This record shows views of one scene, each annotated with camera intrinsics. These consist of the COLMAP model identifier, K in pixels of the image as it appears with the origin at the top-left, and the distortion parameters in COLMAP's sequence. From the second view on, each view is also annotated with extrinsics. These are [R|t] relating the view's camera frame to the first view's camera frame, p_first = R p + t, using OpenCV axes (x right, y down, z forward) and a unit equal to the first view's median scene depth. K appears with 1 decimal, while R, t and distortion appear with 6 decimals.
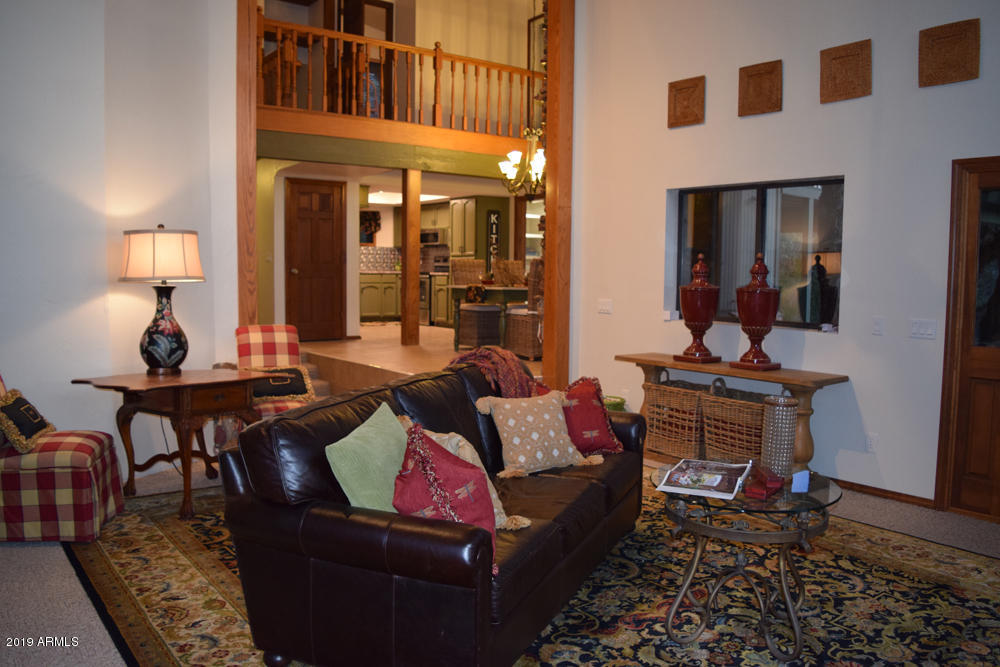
lens RADIAL K [[790.4, 0, 499.0], [0, 790.4, 334.3], [0, 0, 1]] dist [-0.093770, 0.023458]
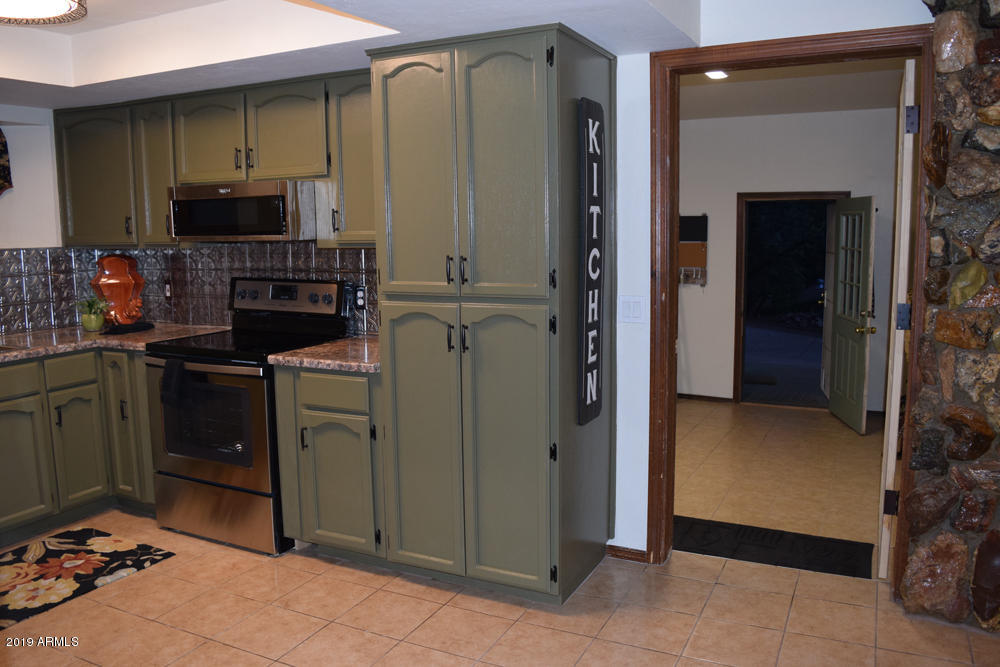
lens RADIAL K [[790.4, 0, 500.9], [0, 790.4, 331.4], [0, 0, 1]] dist [-0.093770, 0.023458]
pose [[0.891174, -0.085879, 0.445460, -0.141199], [0.061944, 0.995757, 0.068047, -0.105152], [-0.449414, -0.033048, 0.892712, 0.793447]]
